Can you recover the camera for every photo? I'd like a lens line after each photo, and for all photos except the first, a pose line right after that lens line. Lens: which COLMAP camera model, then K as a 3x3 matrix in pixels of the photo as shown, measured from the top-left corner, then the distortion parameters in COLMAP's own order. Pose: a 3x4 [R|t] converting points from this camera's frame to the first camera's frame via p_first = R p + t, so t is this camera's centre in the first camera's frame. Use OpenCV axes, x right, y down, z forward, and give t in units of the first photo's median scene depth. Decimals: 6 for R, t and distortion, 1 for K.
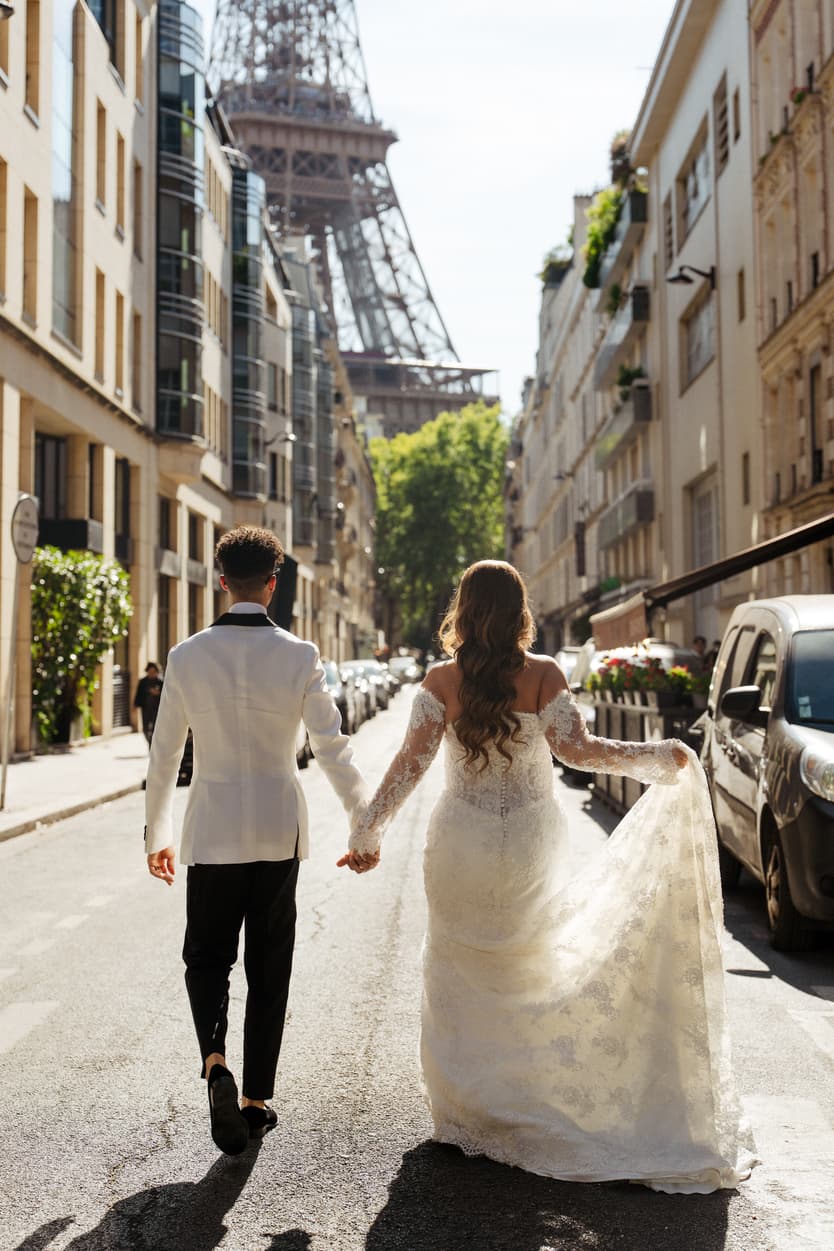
lens RADIAL K [[1585.1, 0, 419.9], [0, 1585.1, 595.3], [0, 0, 1]] dist [0.000129, -0.008148]
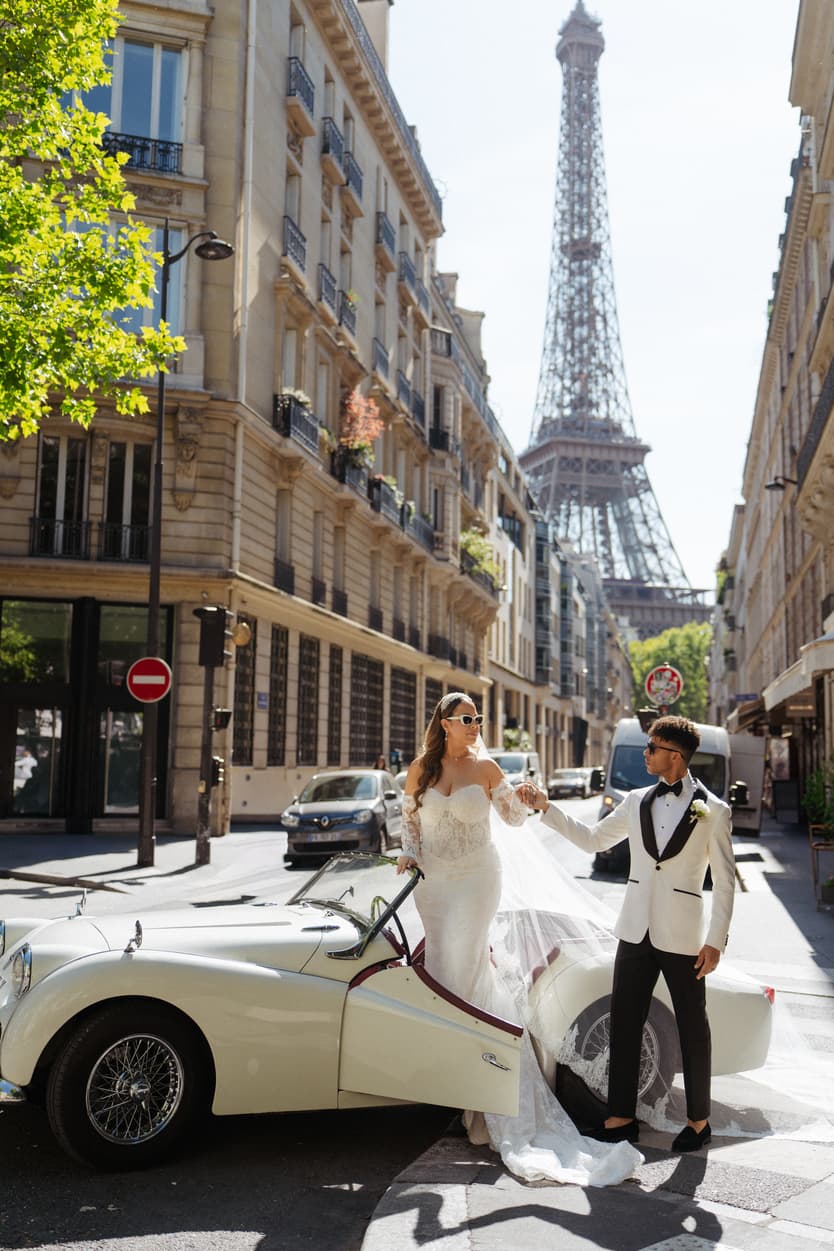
lens RADIAL K [[1723.8, 0, 337.0], [0, 1723.8, 599.5], [0, 0, 1]] dist [0.008613, -0.038407]
pose [[0.975213, -0.002817, -0.221248, 0.063231], [-0.009761, 0.998398, -0.055736, -0.030546], [0.221051, 0.056515, 0.973623, -0.798748]]
